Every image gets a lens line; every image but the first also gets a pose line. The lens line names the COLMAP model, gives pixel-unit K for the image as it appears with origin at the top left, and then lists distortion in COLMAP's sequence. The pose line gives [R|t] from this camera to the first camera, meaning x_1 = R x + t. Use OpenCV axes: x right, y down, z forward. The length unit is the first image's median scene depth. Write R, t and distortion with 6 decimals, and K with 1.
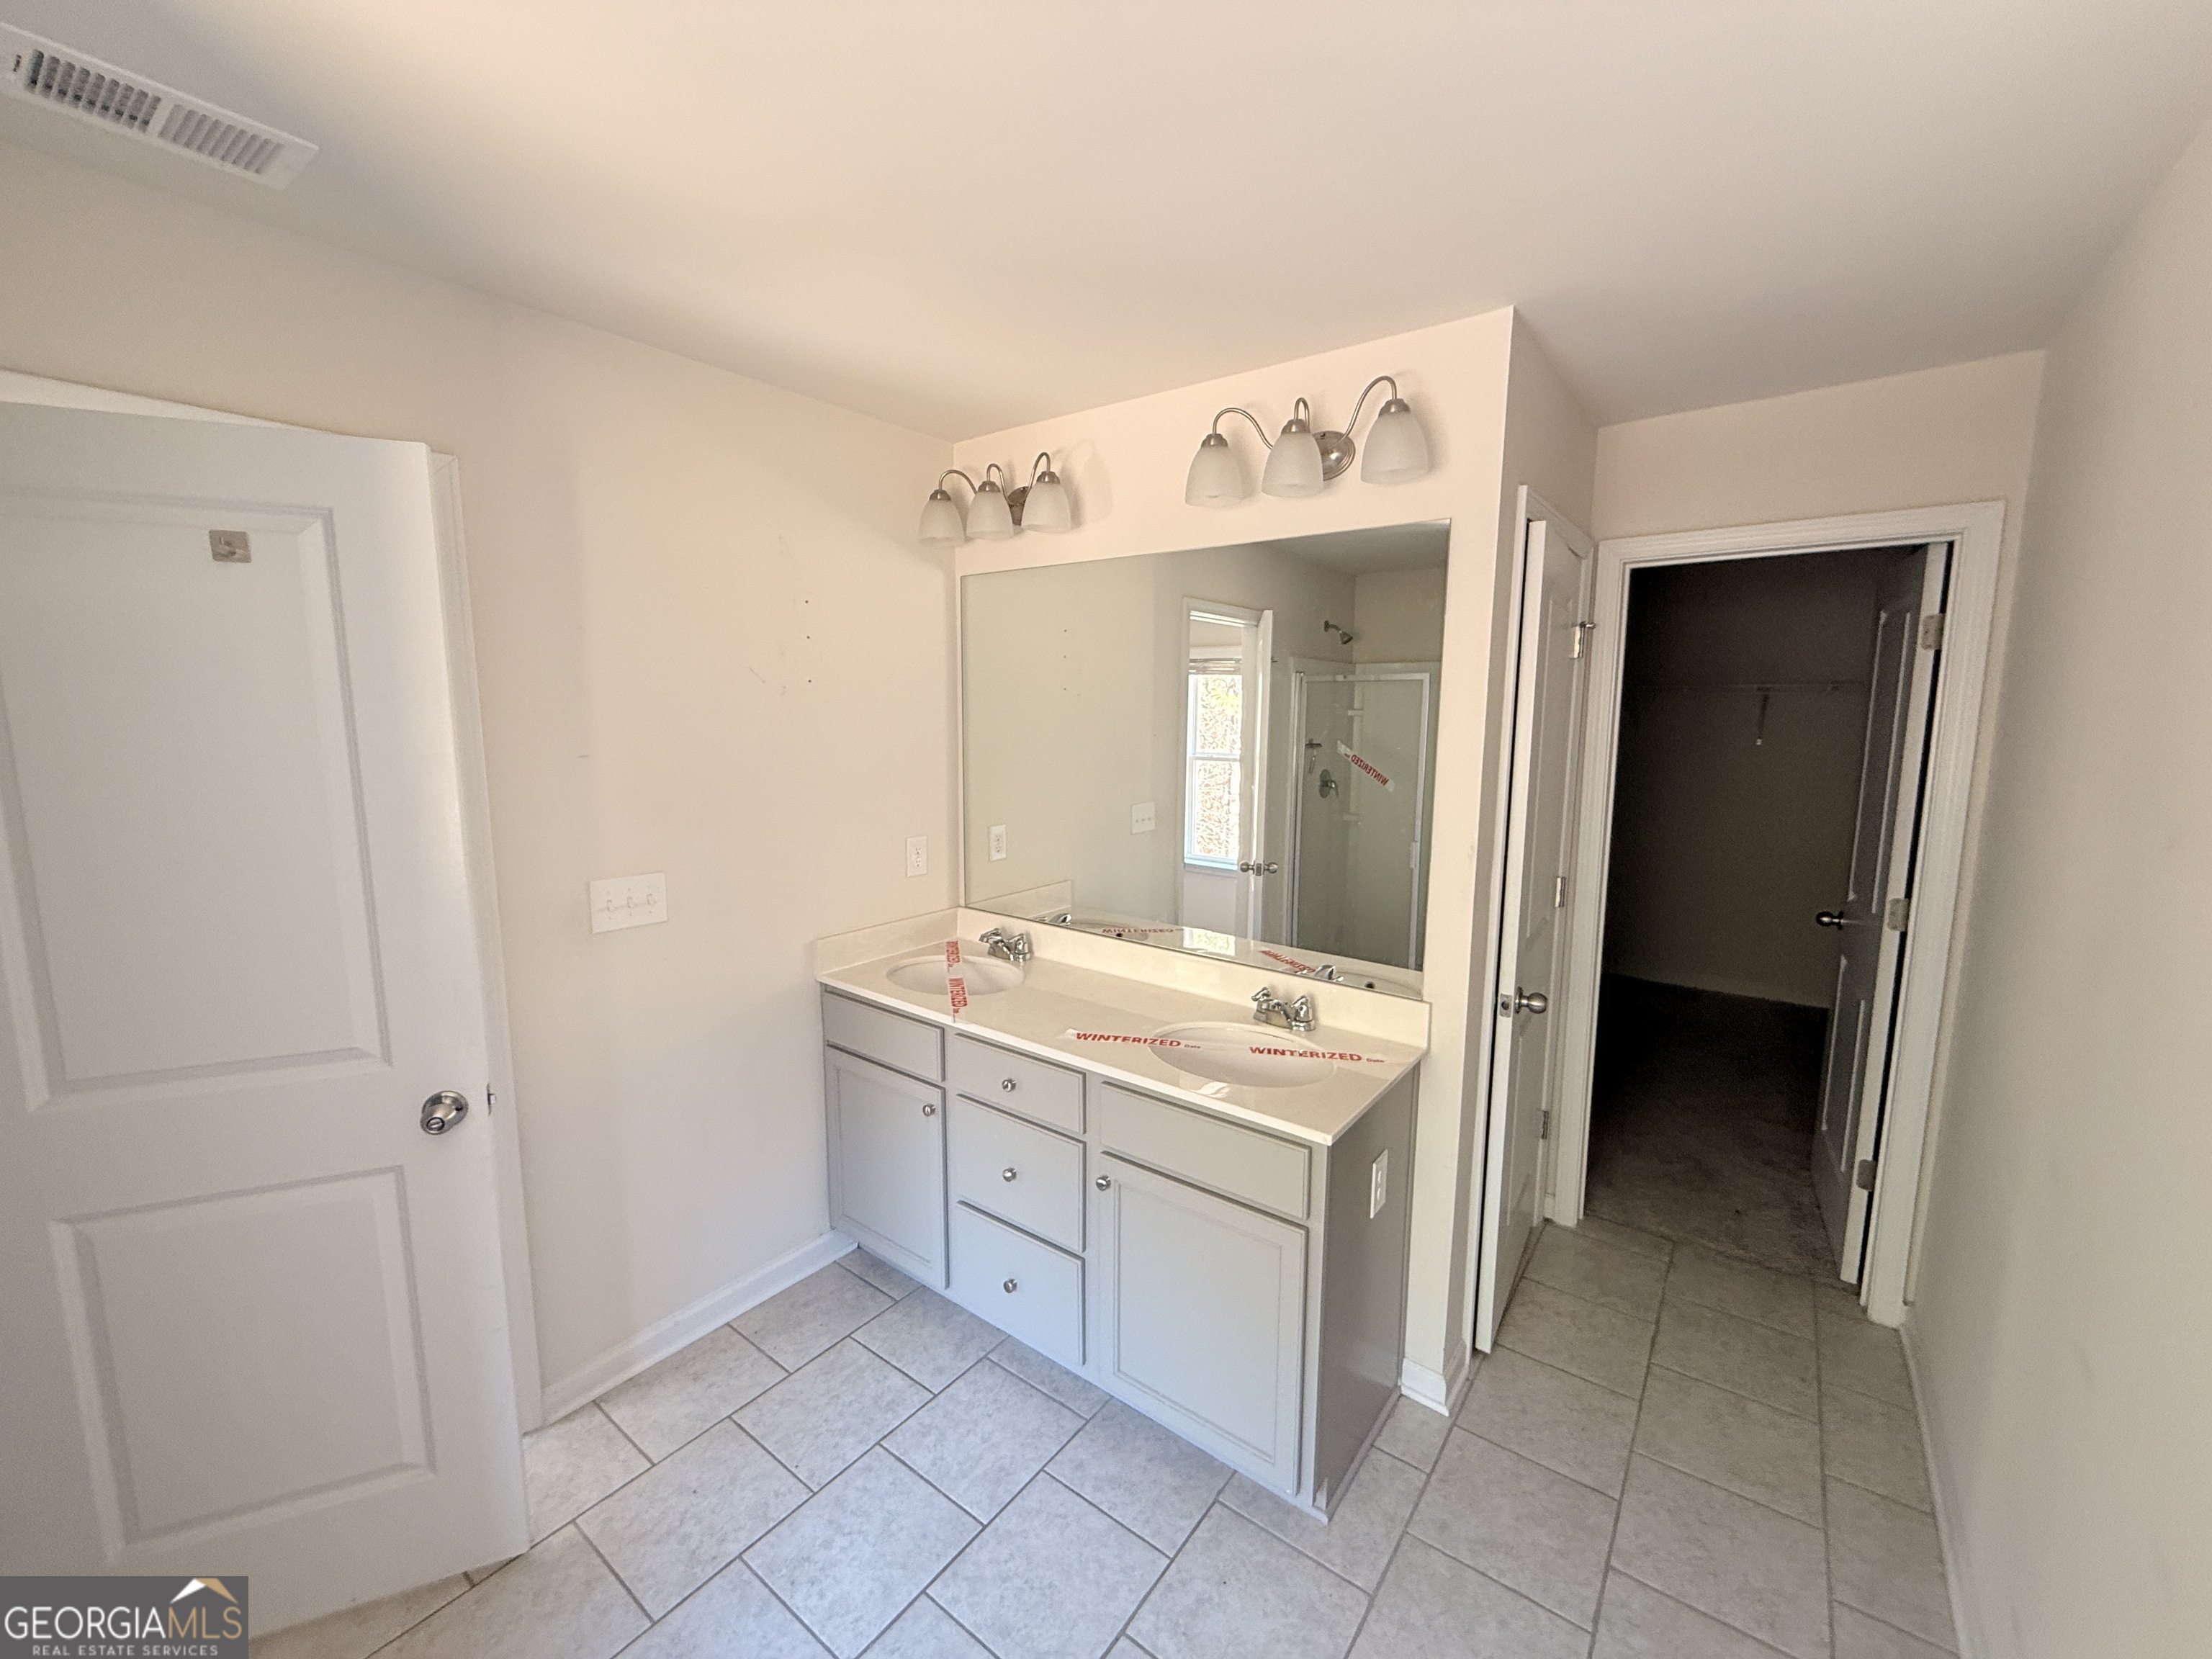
lens RADIAL K [[887.3, 0, 1102.6], [0, 887.3, 827.8], [0, 0, 1]] dist [-0.000095, -0.000013]
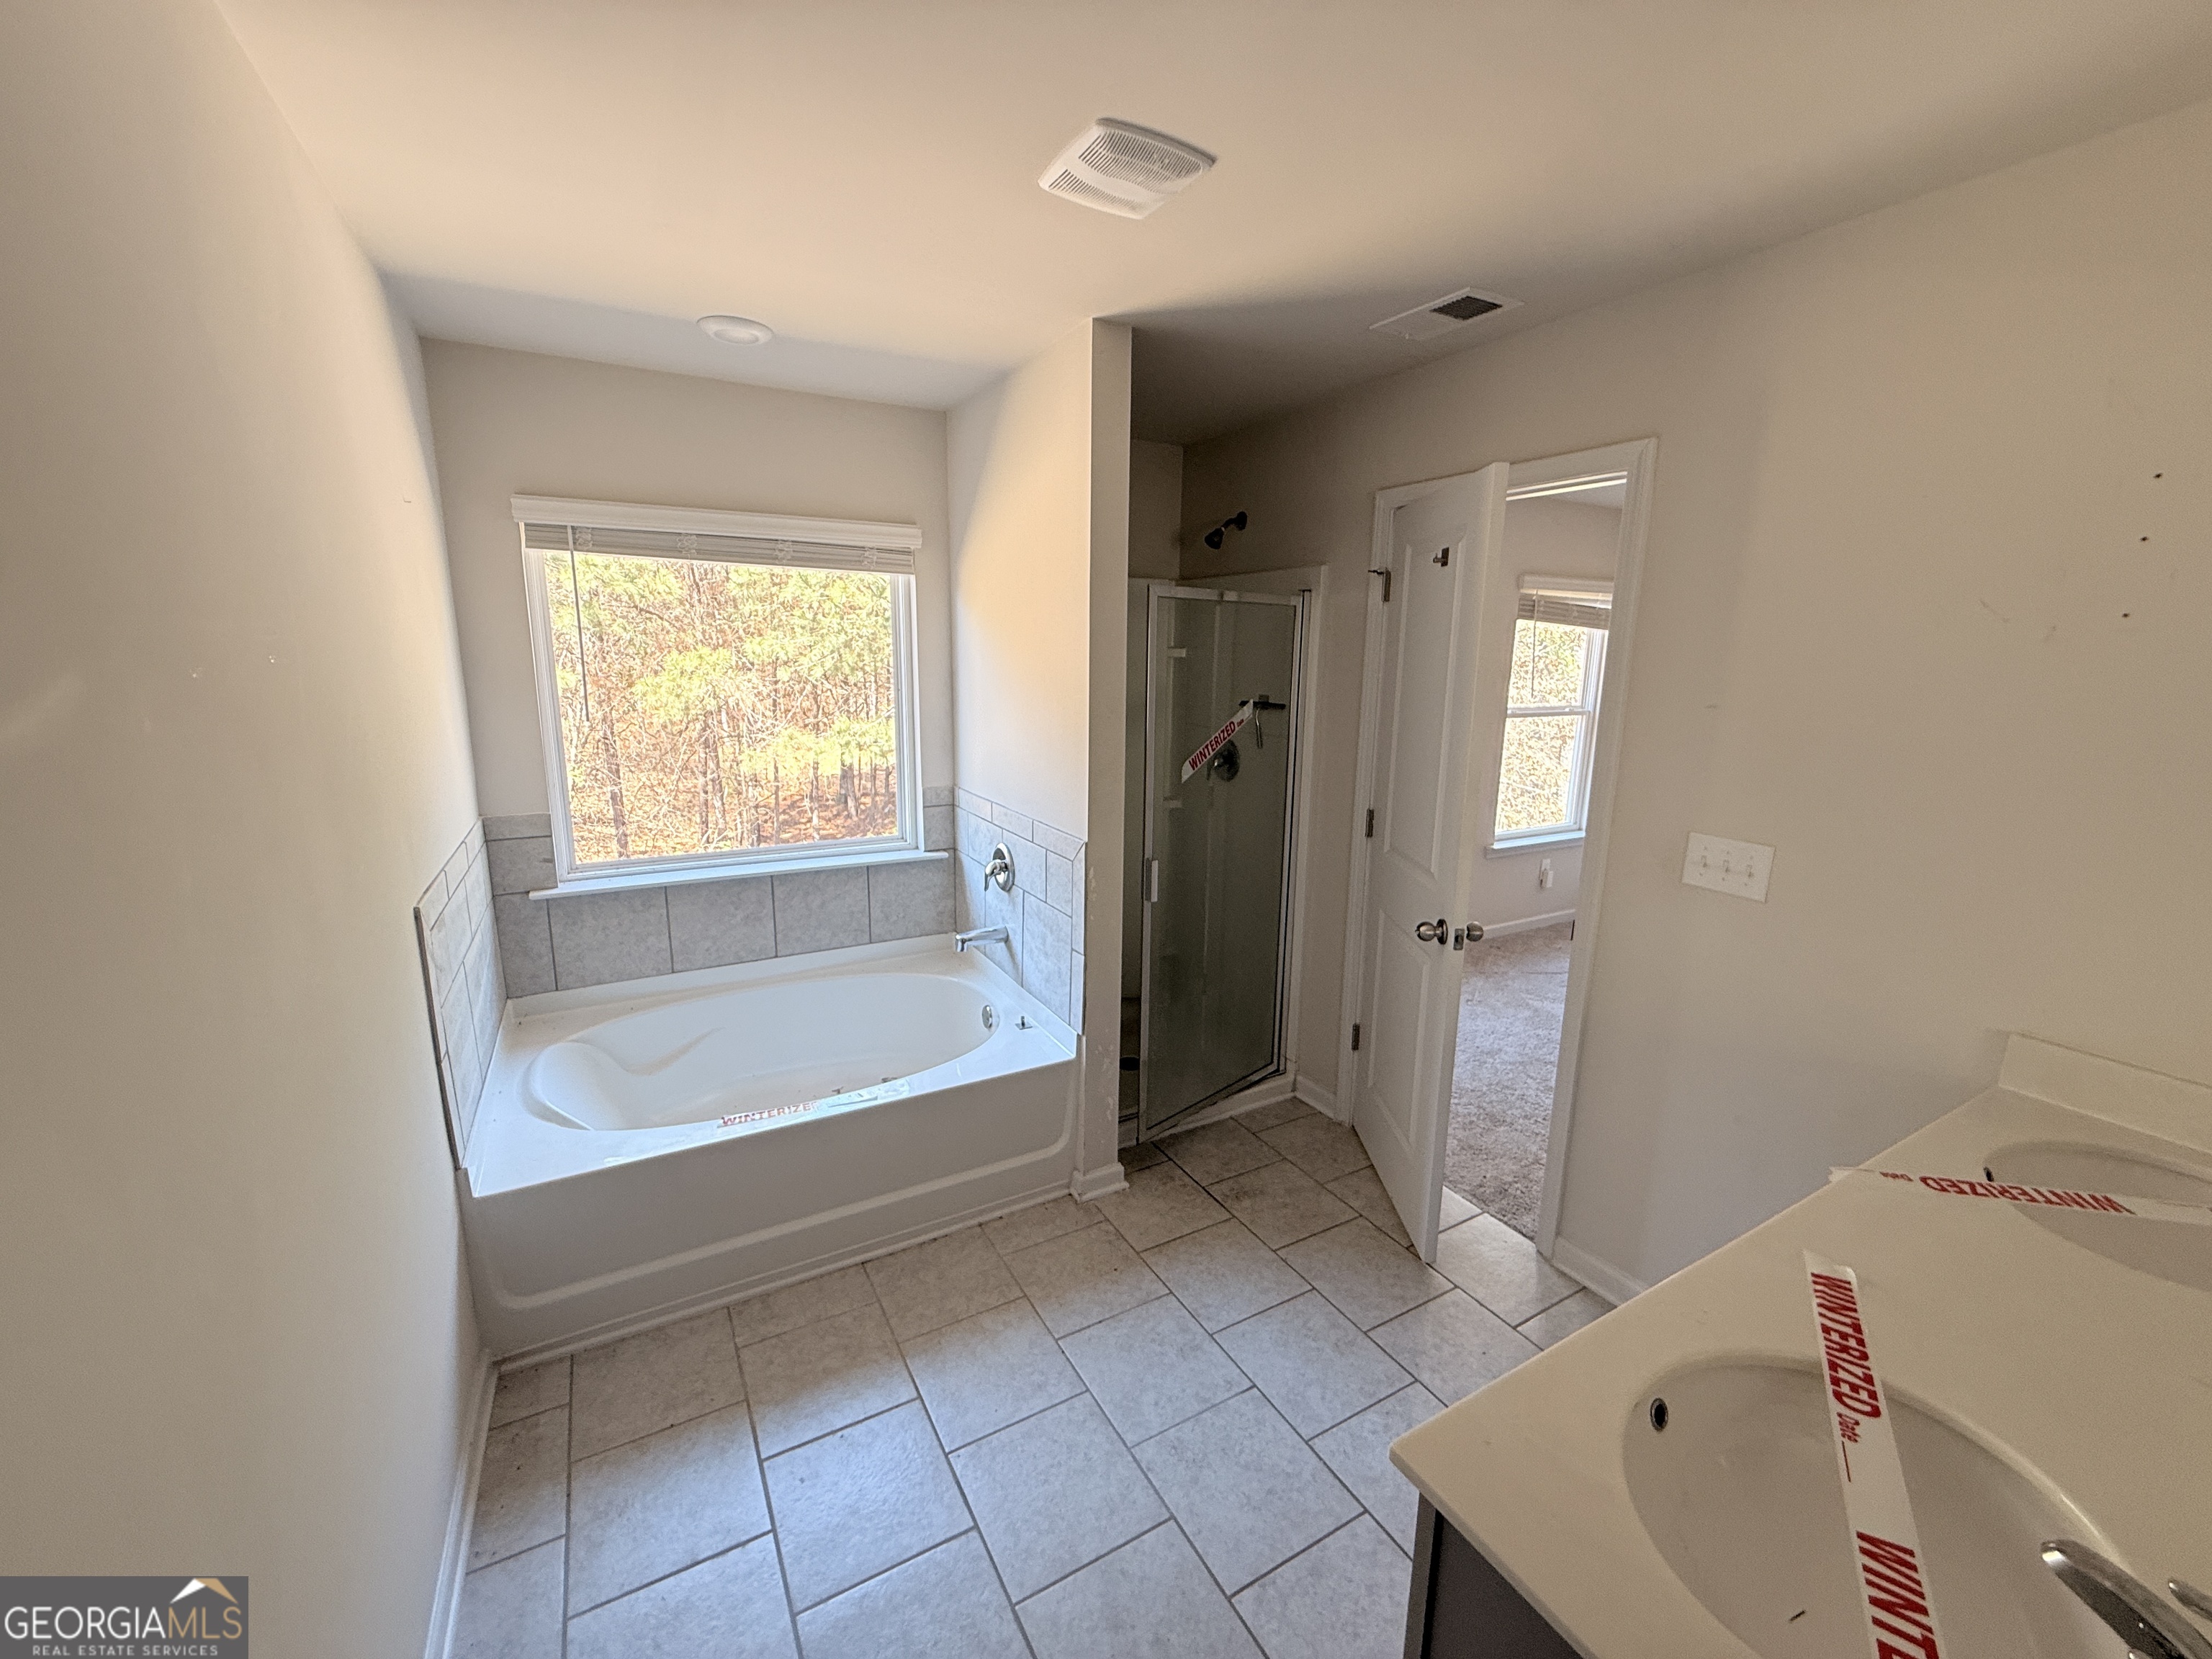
lens RADIAL K [[887.3, 0, 1102.6], [0, 887.3, 827.8], [0, 0, 1]] dist [-0.000095, -0.000013]
pose [[-0.397435, 0.169286, -0.901880, 0.711625], [-0.137497, 0.960754, 0.240928, -0.113586], [0.907271, 0.219759, -0.358561, 0.902237]]
